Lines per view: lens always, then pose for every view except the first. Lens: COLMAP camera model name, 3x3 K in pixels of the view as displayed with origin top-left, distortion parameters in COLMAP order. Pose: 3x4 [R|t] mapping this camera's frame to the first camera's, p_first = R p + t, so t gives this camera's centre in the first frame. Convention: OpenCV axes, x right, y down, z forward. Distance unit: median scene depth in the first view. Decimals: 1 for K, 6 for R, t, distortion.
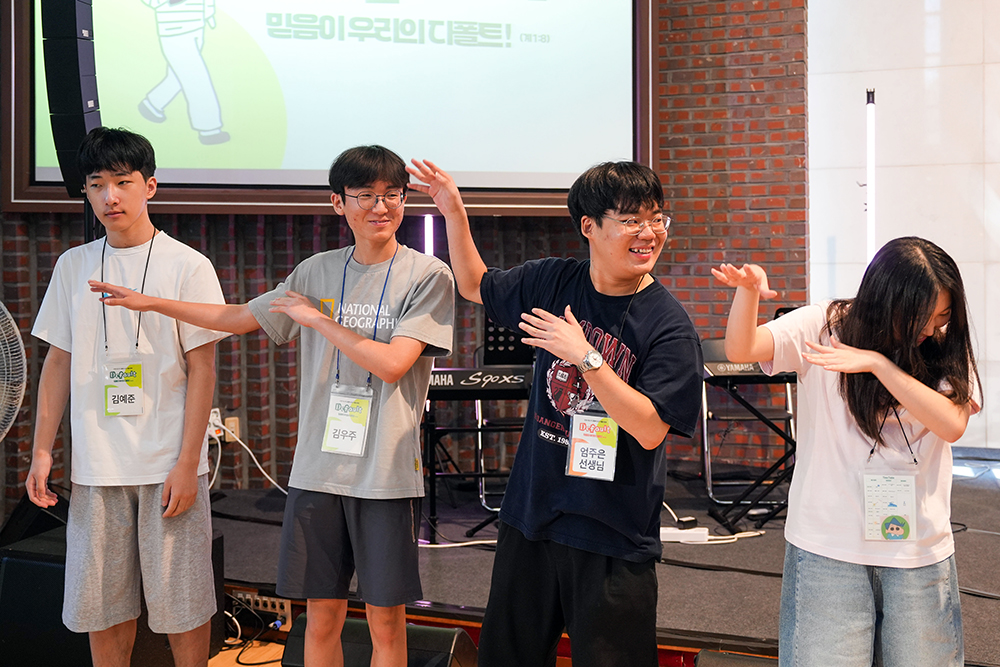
lens RADIAL K [[1134.3, 0, 469.8], [0, 1134.3, 252.9], [0, 0, 1]] dist [-0.028091, 0.156249]
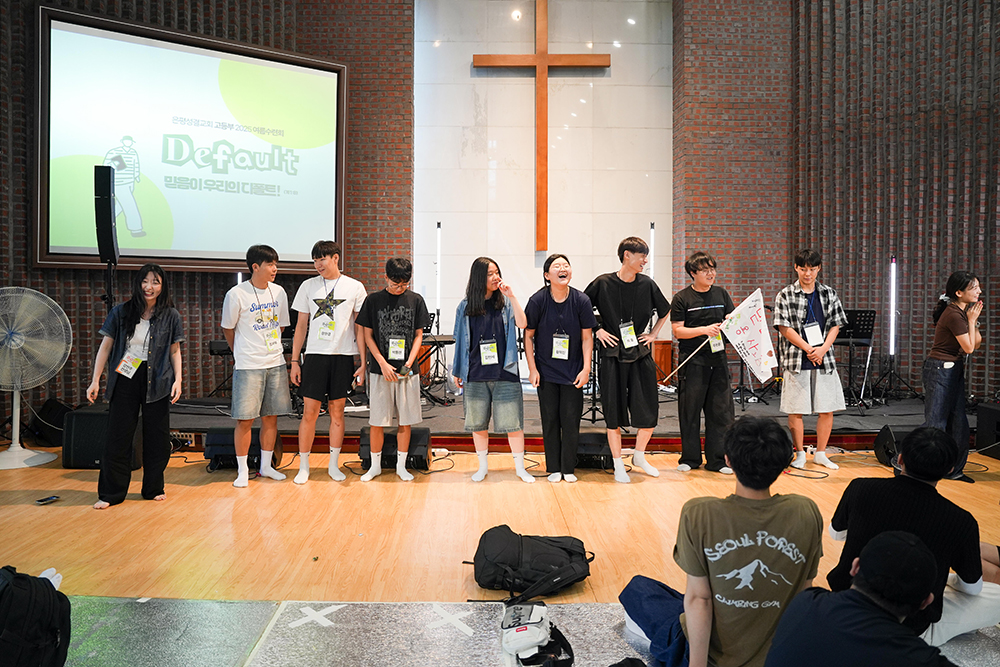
lens RADIAL K [[734.9, 0, 471.9], [0, 734.9, 316.6], [0, 0, 1]] dist [-0.111550, 0.092578]
pose [[0.941725, 0.003760, 0.336362, -0.080924], [-0.012645, 0.999626, 0.024228, 0.010502], [-0.336145, -0.027069, 0.941421, -0.422390]]
